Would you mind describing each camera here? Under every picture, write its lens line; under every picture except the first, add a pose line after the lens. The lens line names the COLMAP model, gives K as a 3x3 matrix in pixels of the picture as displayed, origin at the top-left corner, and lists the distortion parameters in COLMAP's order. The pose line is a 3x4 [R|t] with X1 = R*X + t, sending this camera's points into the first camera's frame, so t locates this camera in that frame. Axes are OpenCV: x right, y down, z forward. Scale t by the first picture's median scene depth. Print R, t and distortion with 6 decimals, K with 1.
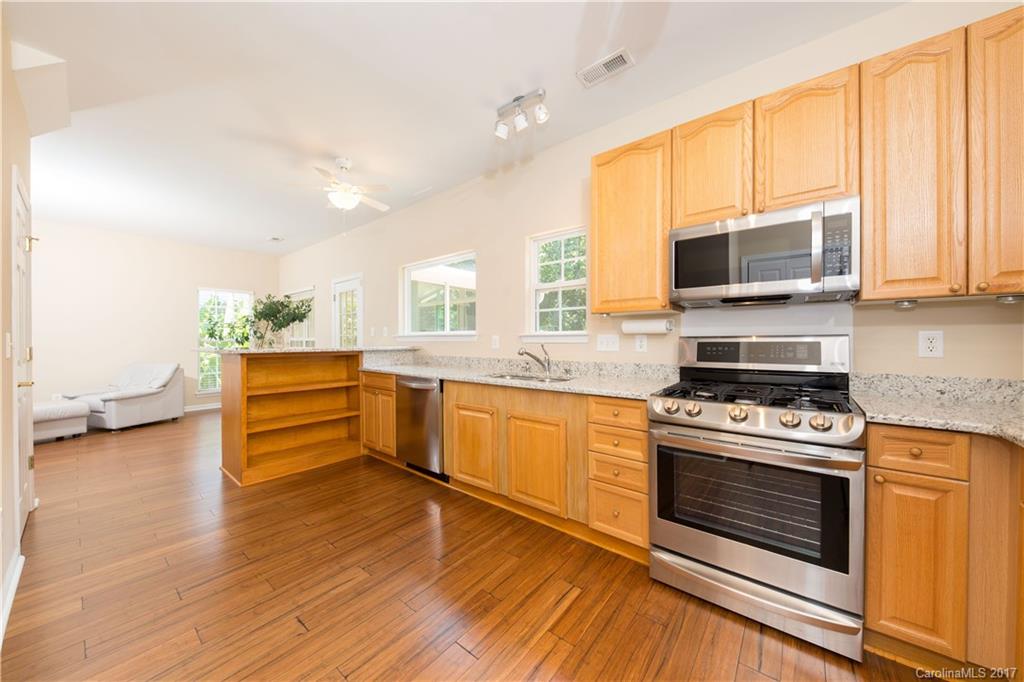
lens RADIAL K [[354.1, 0, 513.7], [0, 354.1, 340.3], [0, 0, 1]] dist [-0.000772, -0.000225]
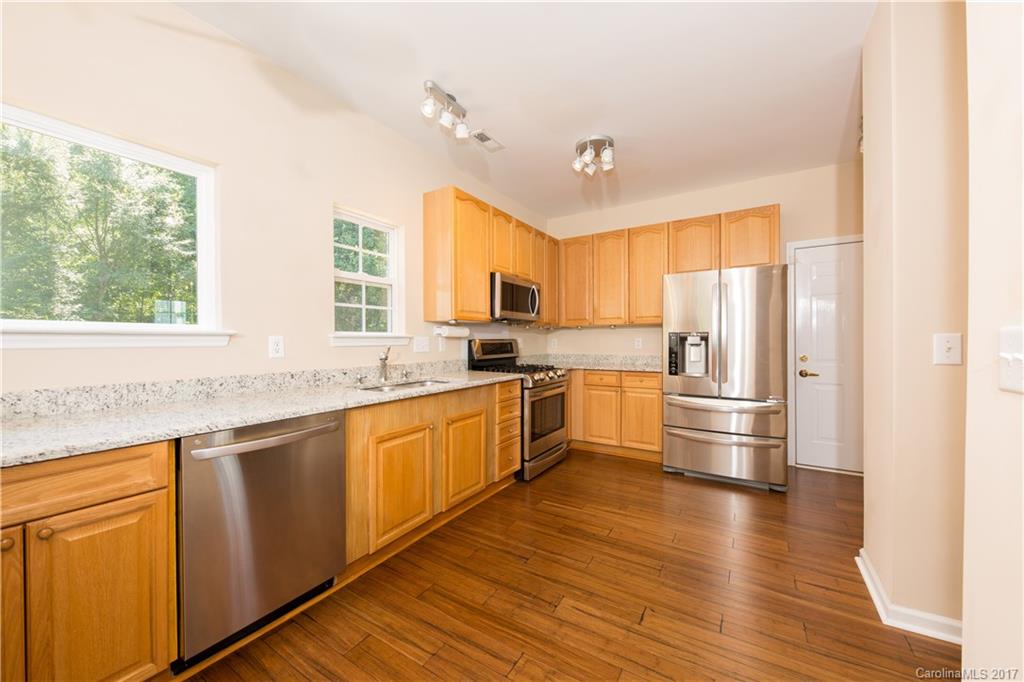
lens RADIAL K [[383.5, 0, 512.0], [0, 383.5, 341.0], [0, 0, 1]] dist [-0.001343, -0.000138]
pose [[-0.127816, 0.002365, 0.991795, -1.064546], [0.006199, 0.999980, -0.001586, -0.000106], [-0.991779, 0.005946, -0.127828, 0.972422]]
